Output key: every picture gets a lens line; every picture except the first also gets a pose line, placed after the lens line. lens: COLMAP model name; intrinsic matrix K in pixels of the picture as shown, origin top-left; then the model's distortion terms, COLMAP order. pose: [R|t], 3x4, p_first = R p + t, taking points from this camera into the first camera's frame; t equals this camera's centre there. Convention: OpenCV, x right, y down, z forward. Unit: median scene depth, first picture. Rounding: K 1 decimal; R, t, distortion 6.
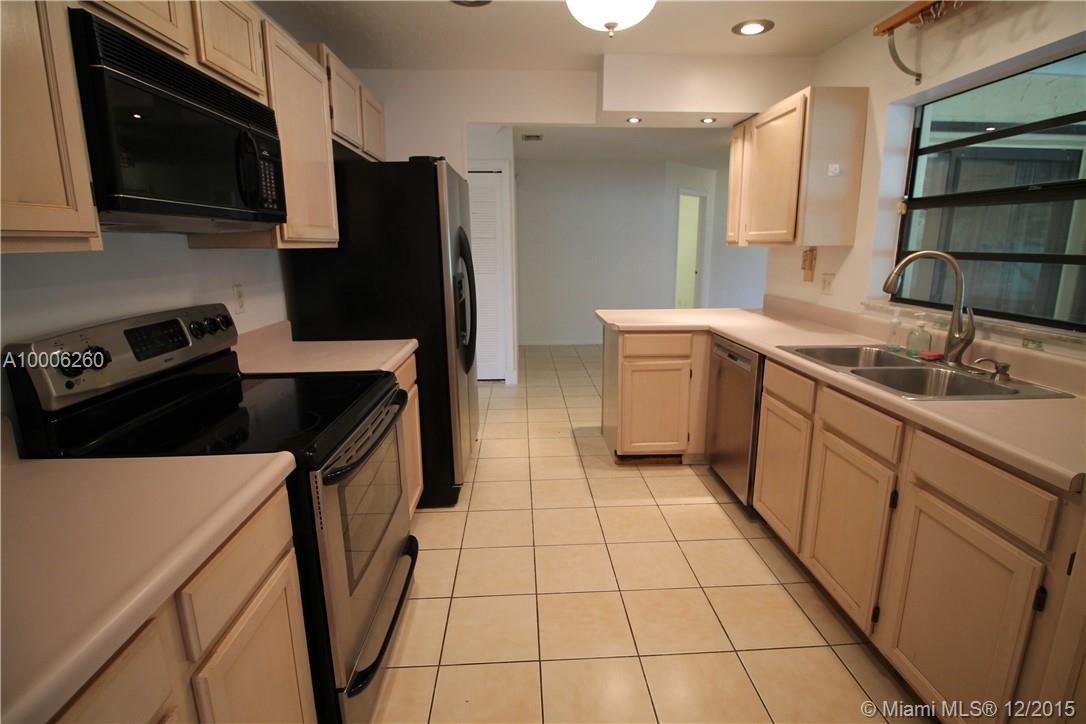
lens RADIAL K [[514.7, 0, 545.9], [0, 514.7, 358.4], [0, 0, 1]] dist [-0.006277, -0.009434]
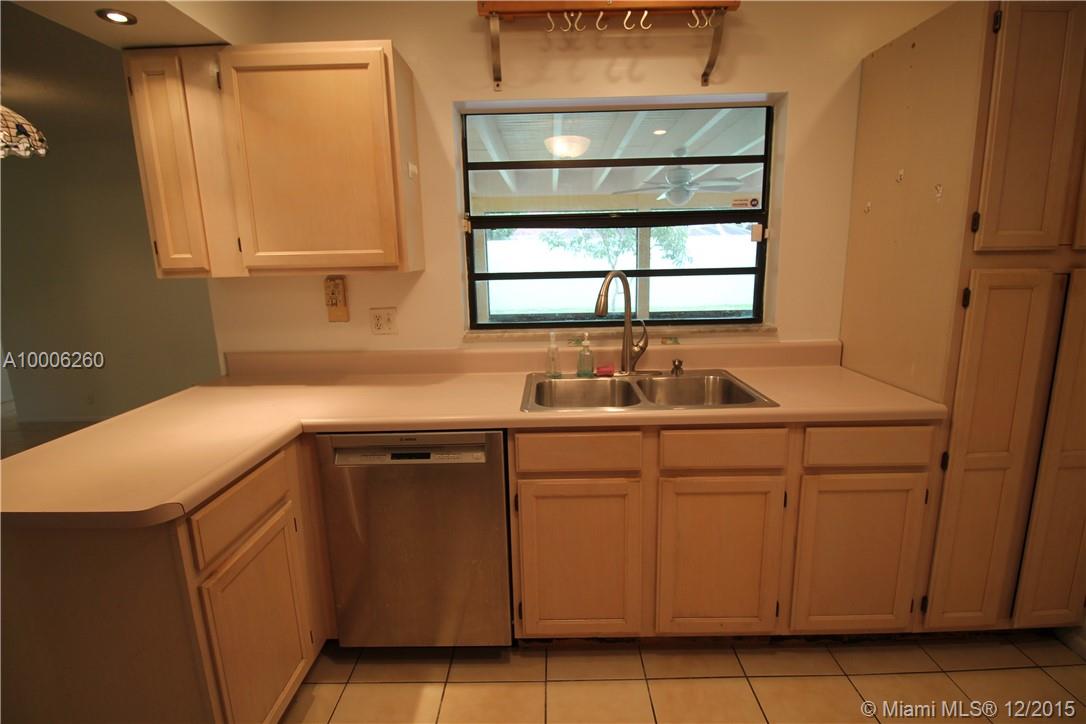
lens RADIAL K [[514.7, 0, 544.7], [0, 514.7, 354.6], [0, 0, 1]] dist [-0.006277, -0.009434]
pose [[0.053774, -0.182181, 0.981794, -0.241566], [0.236951, 0.957461, 0.164688, -0.215661], [-0.970032, 0.223781, 0.094654, 0.919866]]
